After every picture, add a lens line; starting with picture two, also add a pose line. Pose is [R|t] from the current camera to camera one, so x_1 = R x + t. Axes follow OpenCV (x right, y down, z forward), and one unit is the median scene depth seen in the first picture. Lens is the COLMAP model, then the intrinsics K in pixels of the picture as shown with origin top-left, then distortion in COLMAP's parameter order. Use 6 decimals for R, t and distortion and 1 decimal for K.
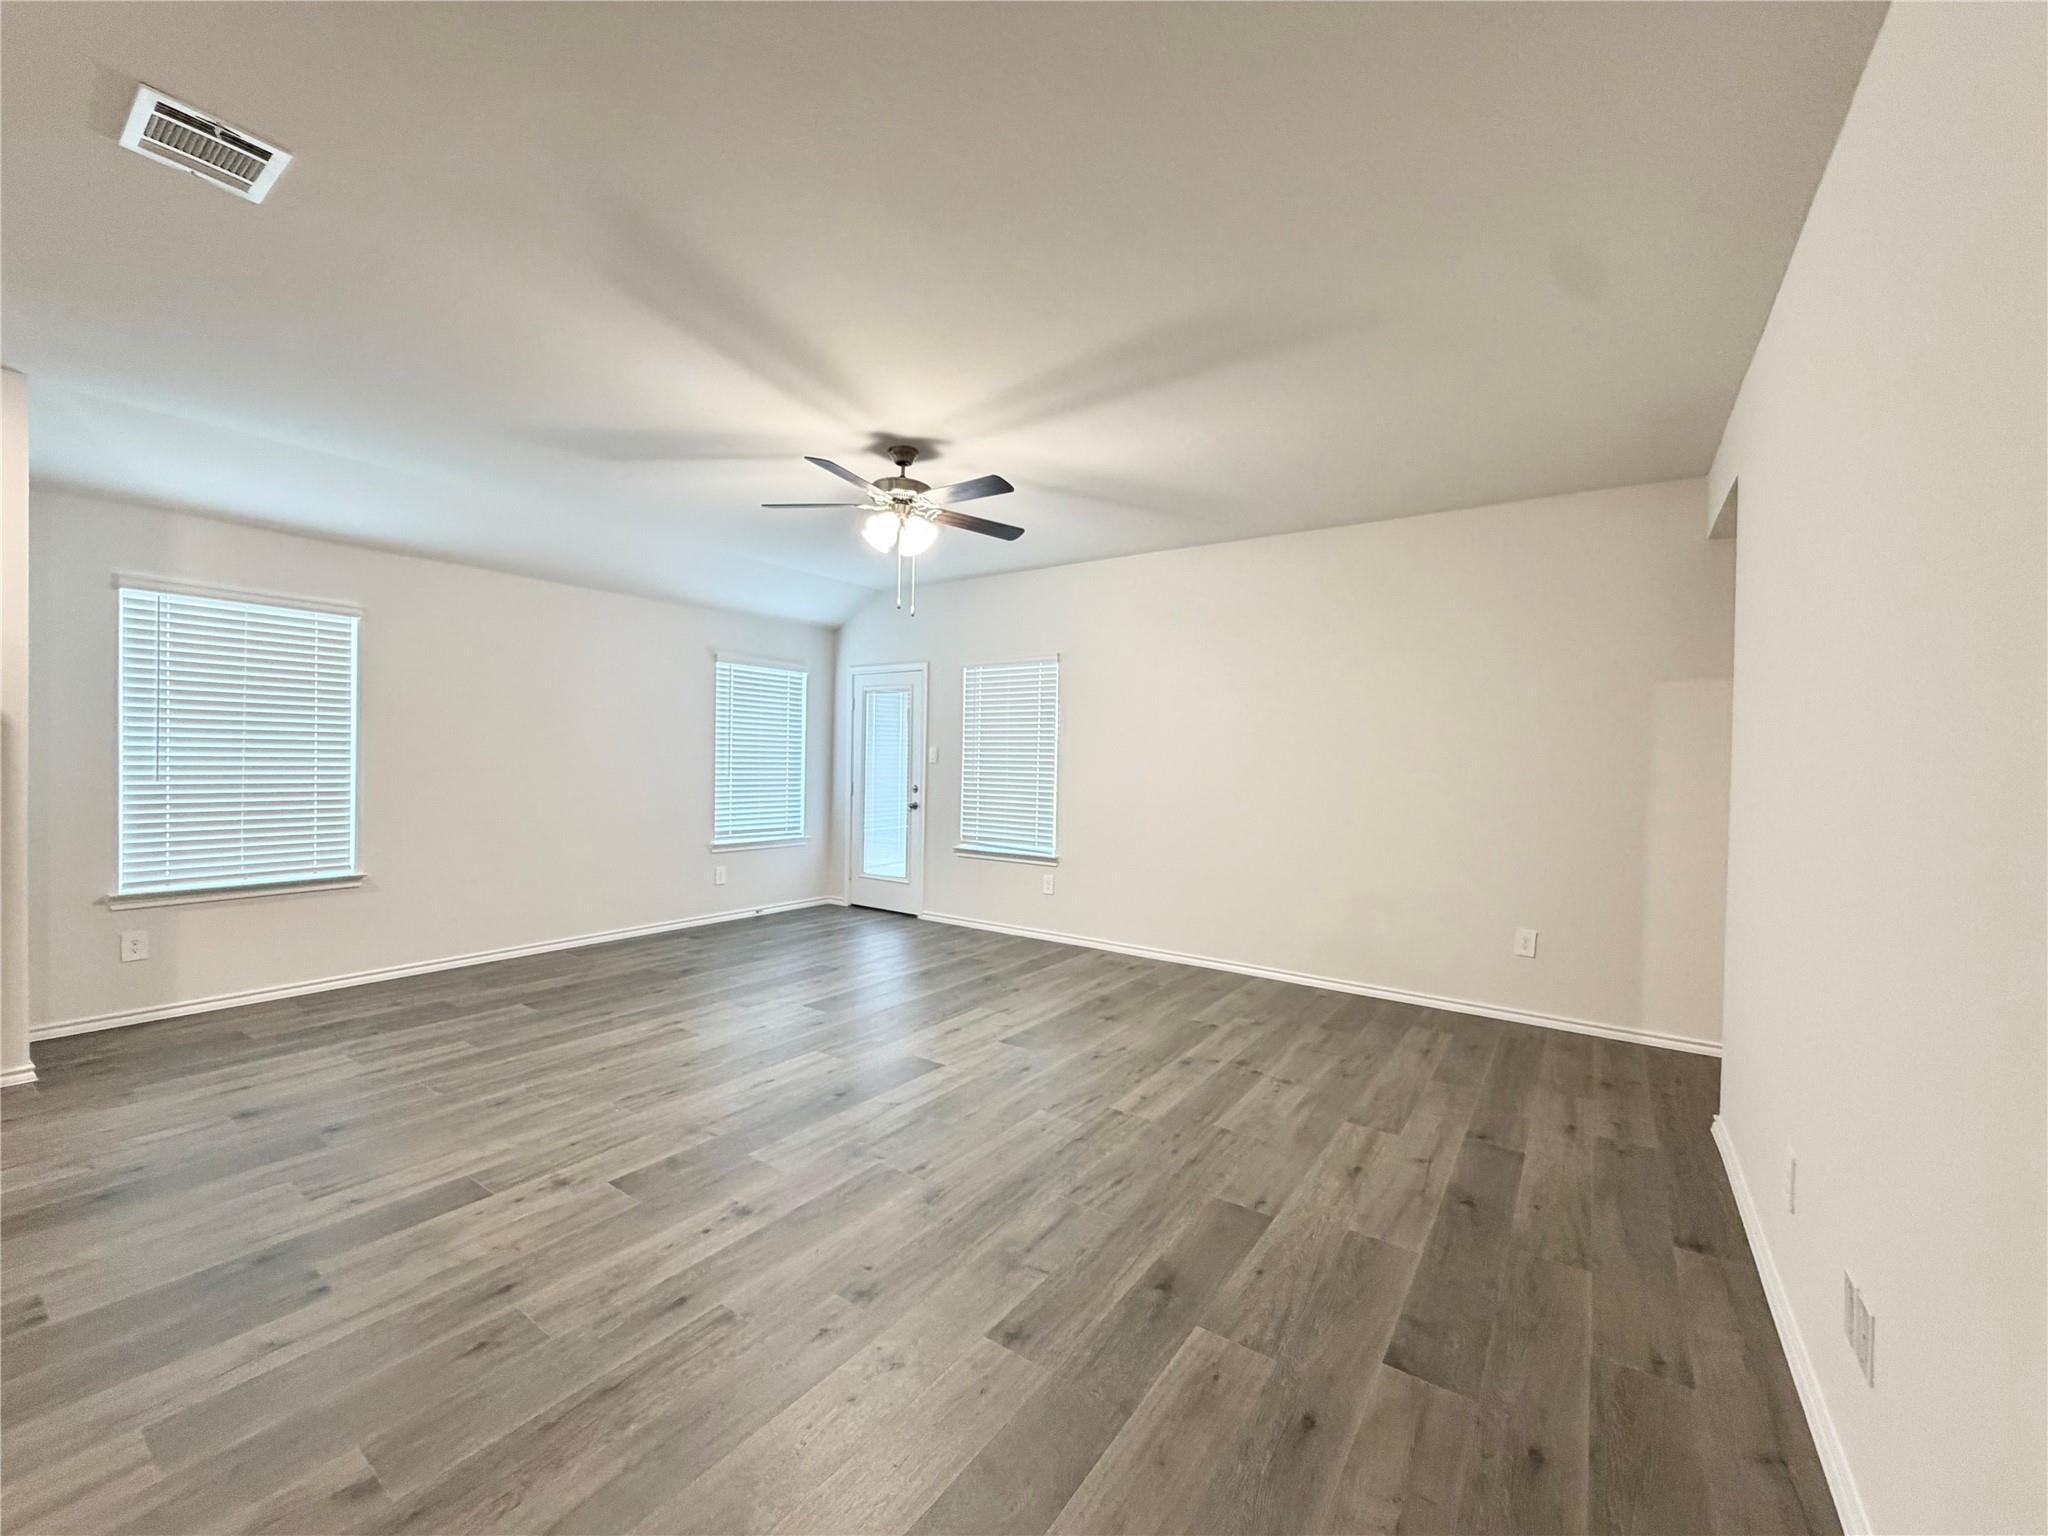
lens RADIAL K [[817.0, 0, 1017.3], [0, 817.0, 770.4], [0, 0, 1]] dist [0.000516, -0.000267]
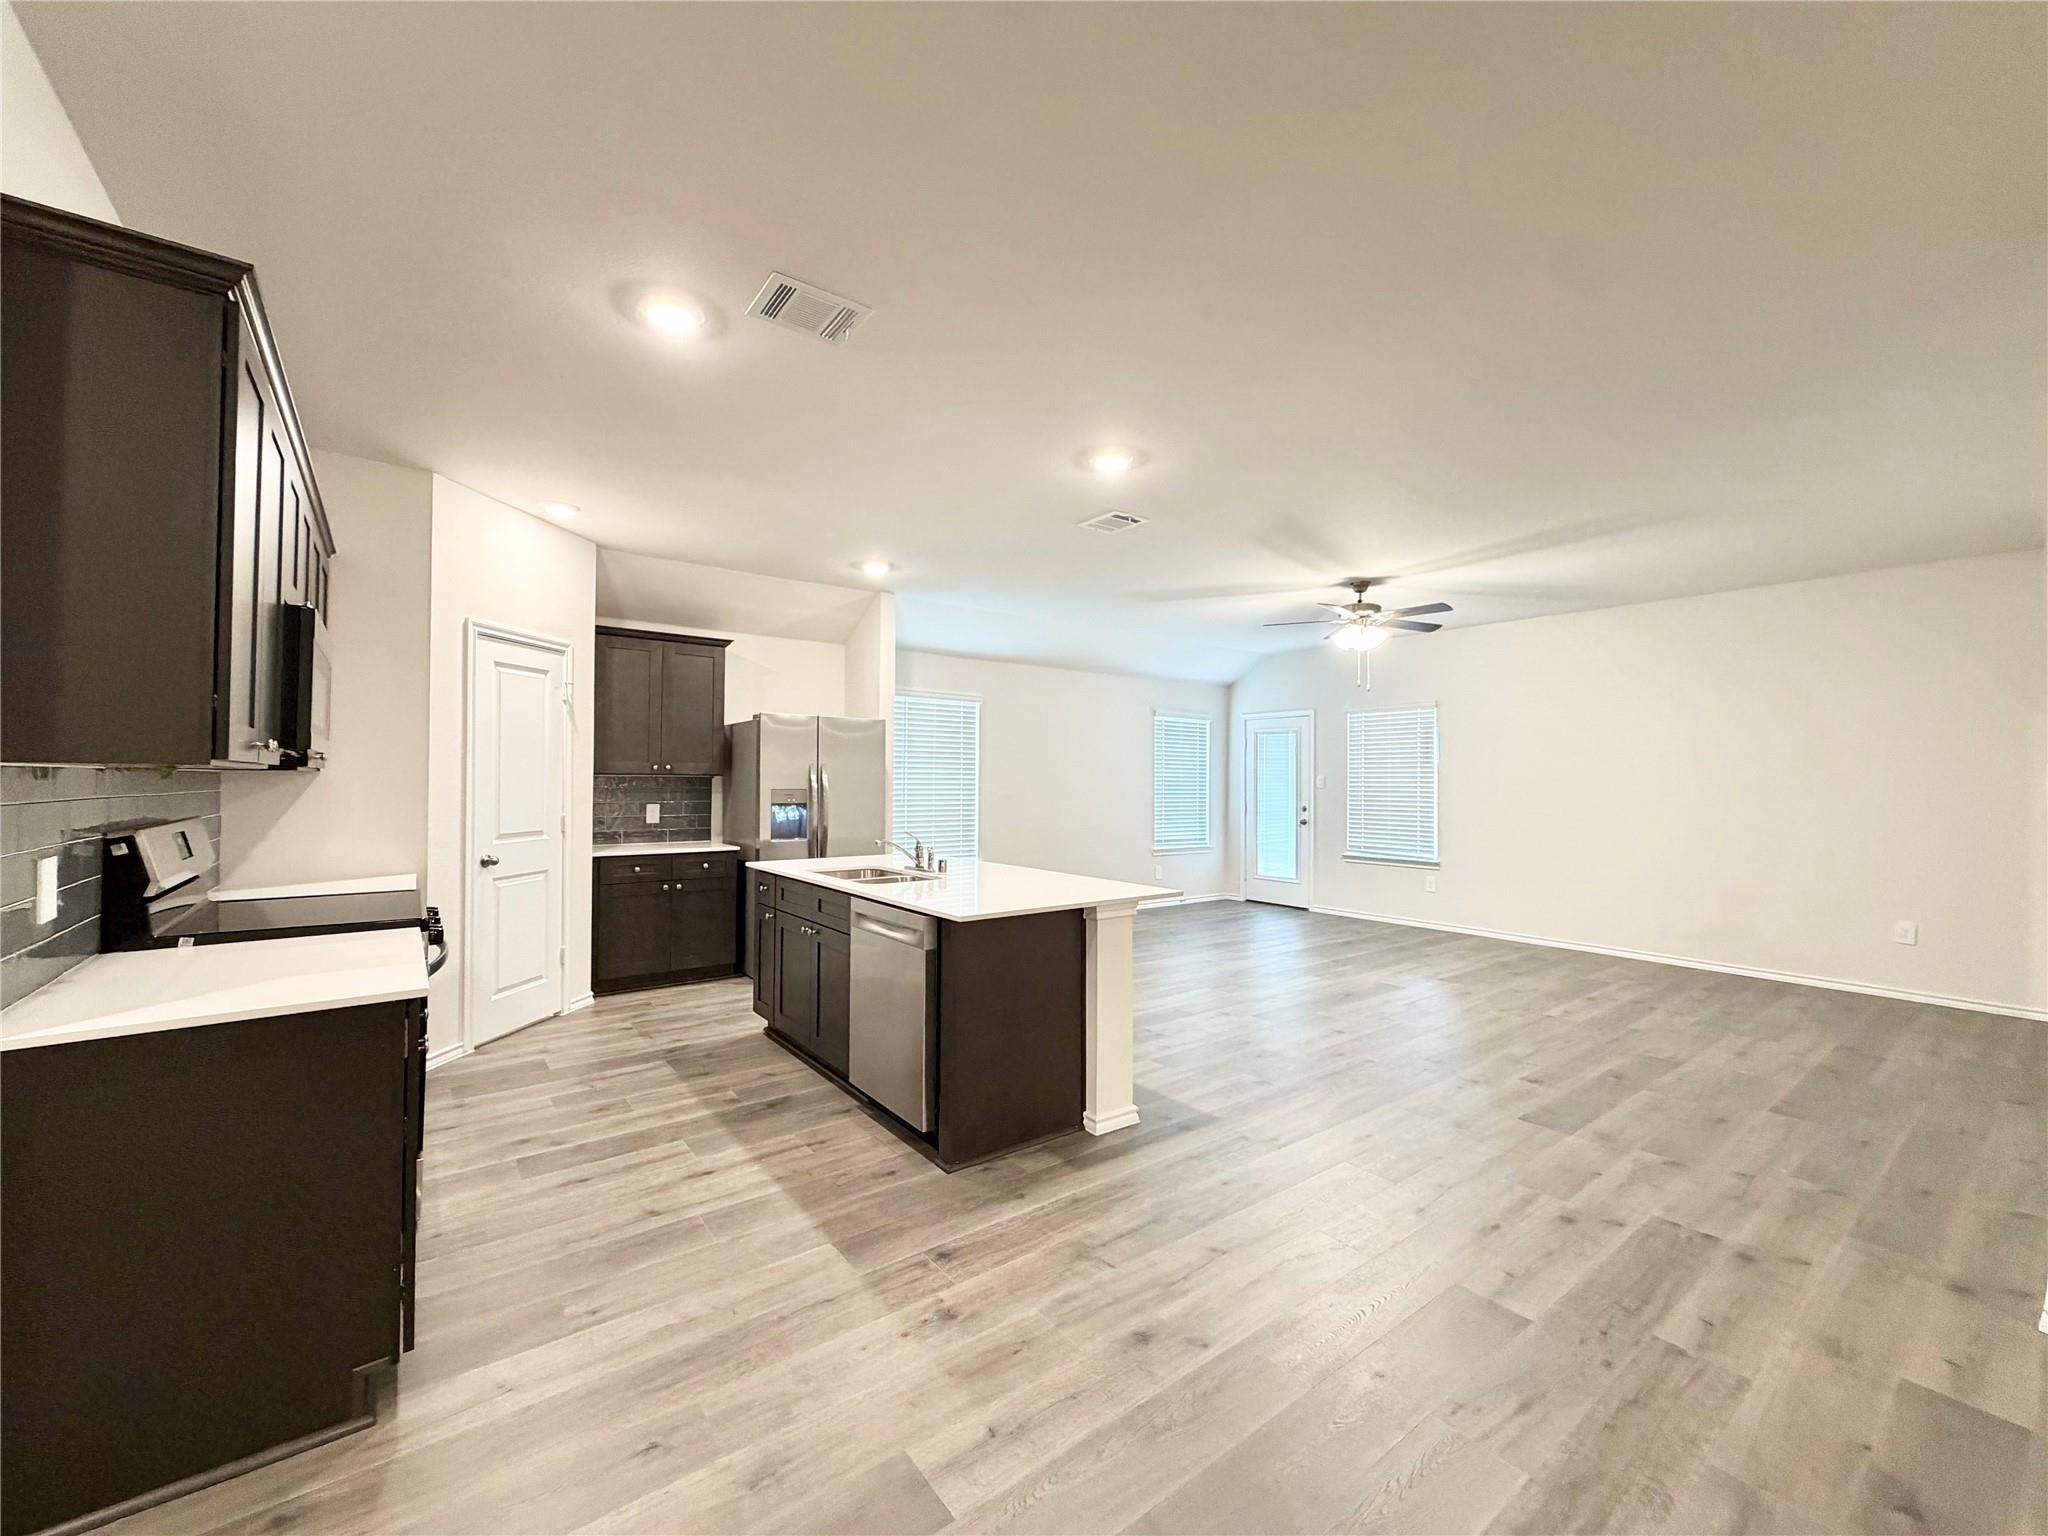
lens RADIAL K [[817.0, 0, 1017.3], [0, 817.0, 770.4], [0, 0, 1]] dist [0.000516, -0.000267]
pose [[0.952073, -0.014865, -0.305511, -0.226224], [0.005230, 0.999464, -0.032332, 0.002570], [0.305828, 0.029185, 0.951639, -0.496427]]
